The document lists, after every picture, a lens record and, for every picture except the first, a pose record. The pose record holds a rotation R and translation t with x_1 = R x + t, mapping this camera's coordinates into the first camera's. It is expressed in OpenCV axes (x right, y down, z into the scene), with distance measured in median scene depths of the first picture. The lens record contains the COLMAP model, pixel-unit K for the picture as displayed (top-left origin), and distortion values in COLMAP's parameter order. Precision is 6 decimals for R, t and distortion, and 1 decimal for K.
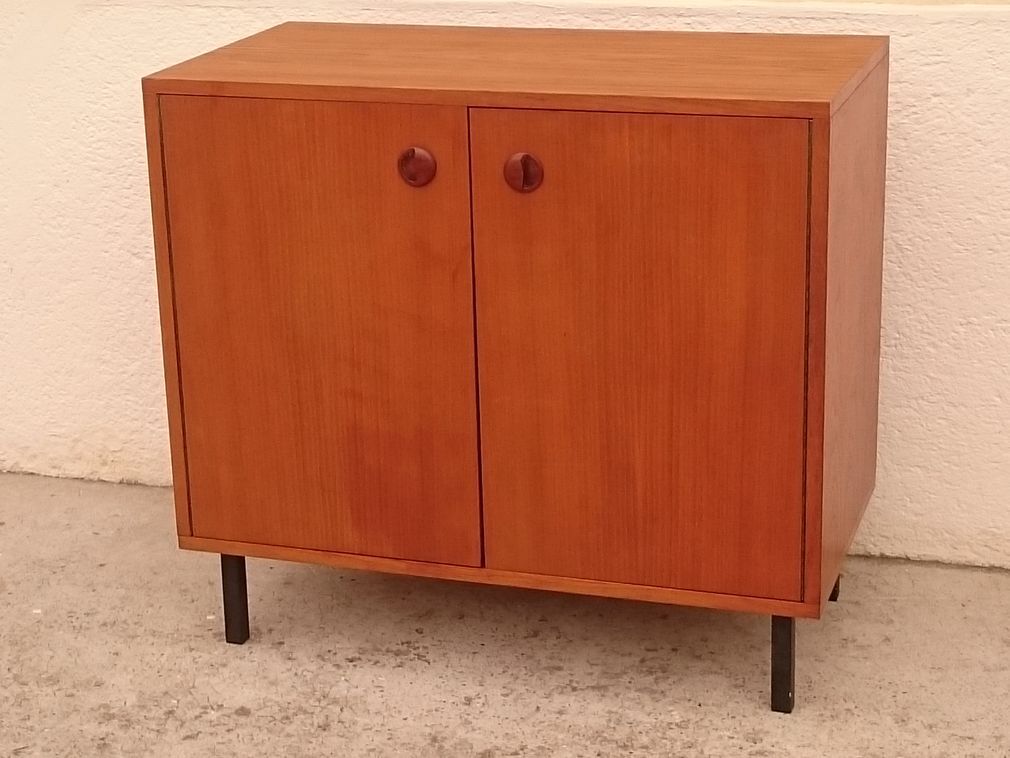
lens RADIAL K [[2086.8, 0, 505.3], [0, 2086.8, 393.8], [0, 0, 1]] dist [0.025137, 0.061590]
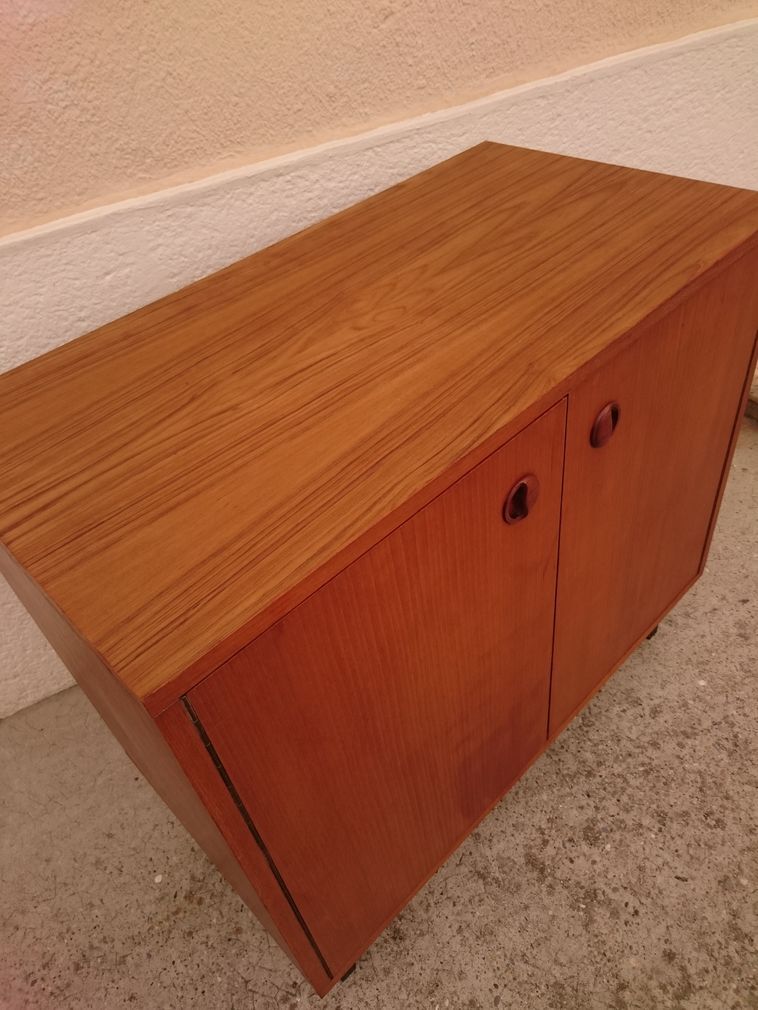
lens RADIAL K [[767.7, 0, 383.8], [0, 767.7, 501.4], [0, 0, 1]] dist [0.012341, 0.003187]
pose [[0.691959, -0.523680, 0.496943, -0.172400], [0.327523, 0.841147, 0.430349, -0.210746], [-0.643367, -0.135023, 0.753556, 0.715802]]
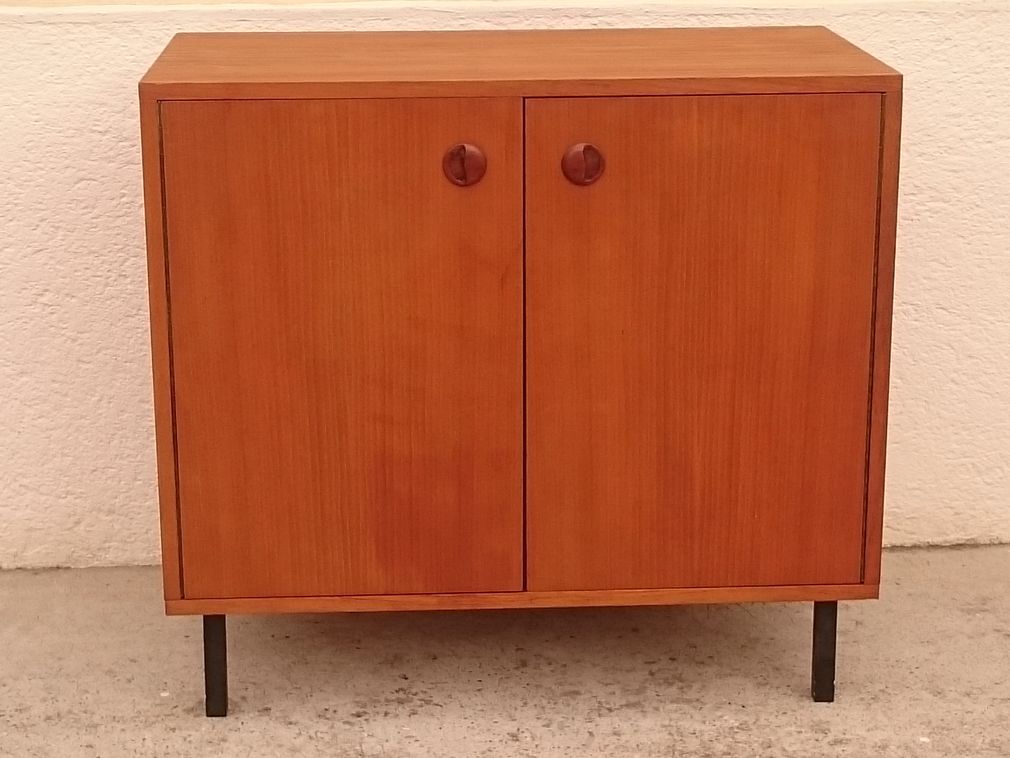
lens RADIAL K [[2091.8, 0, 505.0], [0, 2091.8, 379.0], [0, 0, 1]] dist [0.037321, -0.148028]
pose [[0.933066, -0.080252, 0.350640, -0.339691], [0.097212, 0.994781, -0.031006, 0.016448], [-0.346321, 0.063017, 0.935997, 0.114352]]
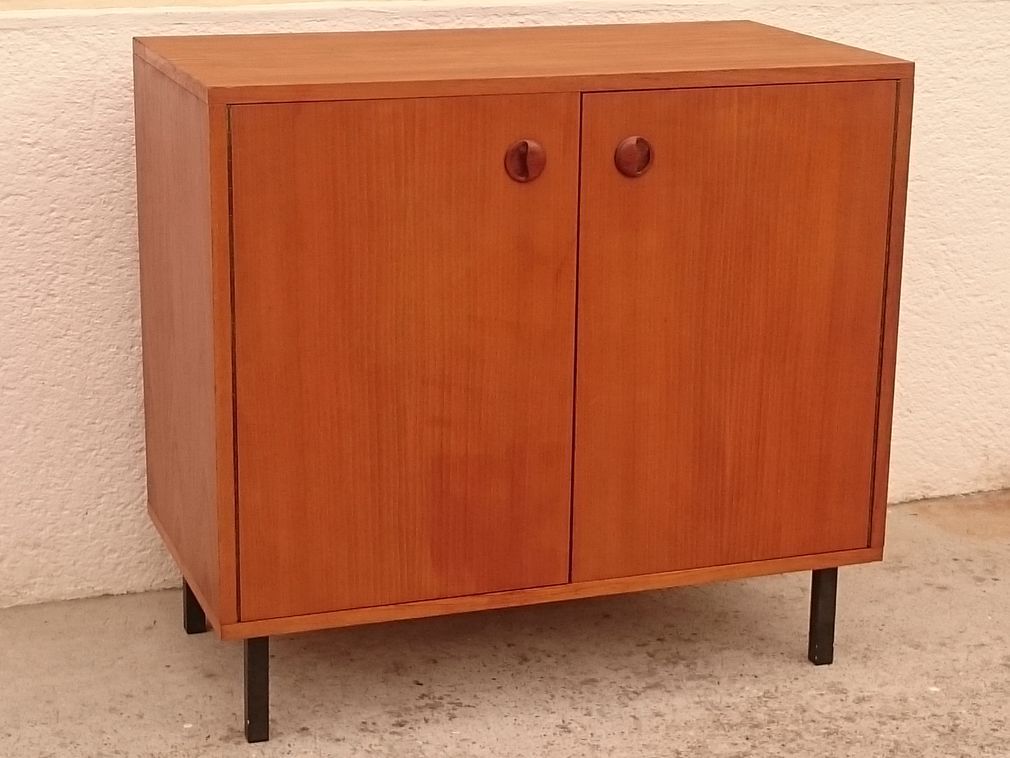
lens RADIAL K [[2087.0, 0, 503.3], [0, 2087.0, 367.3], [0, 0, 1]] dist [0.038196, -0.126195]
pose [[0.793691, -0.130367, 0.594188, -0.581233], [0.164747, 0.986329, -0.003659, -0.014622], [-0.585588, 0.100795, 0.804318, 0.244552]]
